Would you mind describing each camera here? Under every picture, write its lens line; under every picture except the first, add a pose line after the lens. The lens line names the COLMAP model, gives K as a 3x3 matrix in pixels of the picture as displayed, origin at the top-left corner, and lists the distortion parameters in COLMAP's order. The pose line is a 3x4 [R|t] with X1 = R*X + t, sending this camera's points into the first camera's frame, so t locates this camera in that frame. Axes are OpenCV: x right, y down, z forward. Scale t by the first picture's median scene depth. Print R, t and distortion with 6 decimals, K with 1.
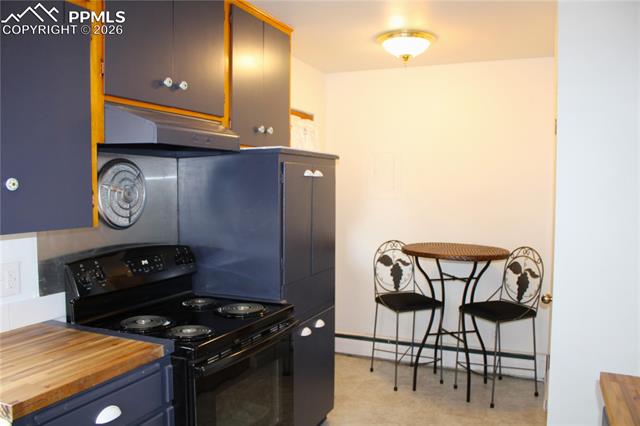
lens RADIAL K [[533.5, 0, 320.0], [0, 533.5, 213.0], [0, 0, 1]] dist [-0.175106, 0.167631]
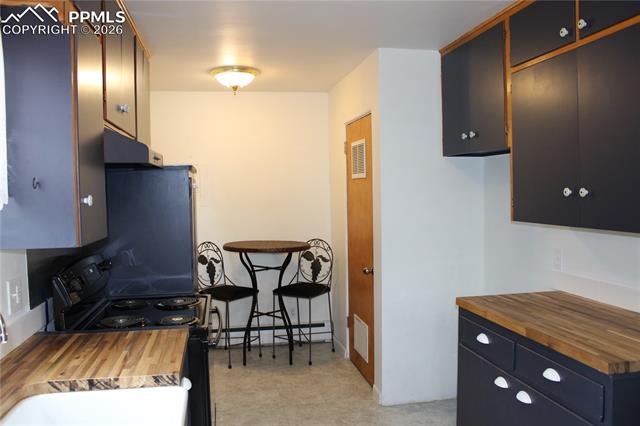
lens RADIAL K [[533.5, 0, 320.0], [0, 533.5, 213.0], [0, 0, 1]] dist [-0.175106, 0.167631]
pose [[0.820036, -0.041837, 0.570780, -0.364197], [0.049134, 0.998789, 0.002620, -0.002208], [-0.570199, 0.025896, 0.821099, -0.095926]]
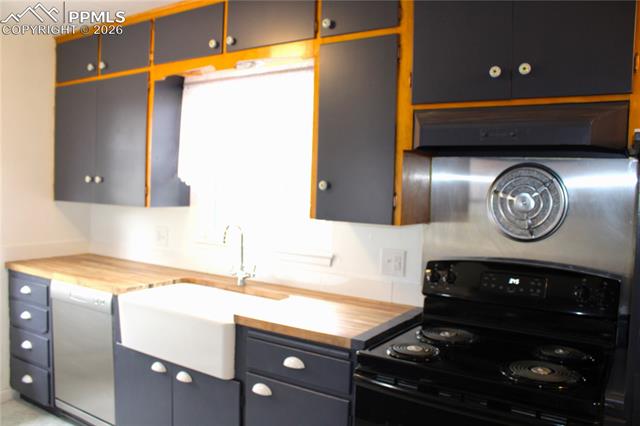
lens RADIAL K [[533.5, 0, 320.0], [0, 533.5, 213.0], [0, 0, 1]] dist [-0.175106, 0.167631]
pose [[-0.162781, 0.049385, -0.985426, 0.374898], [-0.079534, 0.994840, 0.062994, -0.031651], [0.983451, 0.088629, -0.158013, 0.537461]]
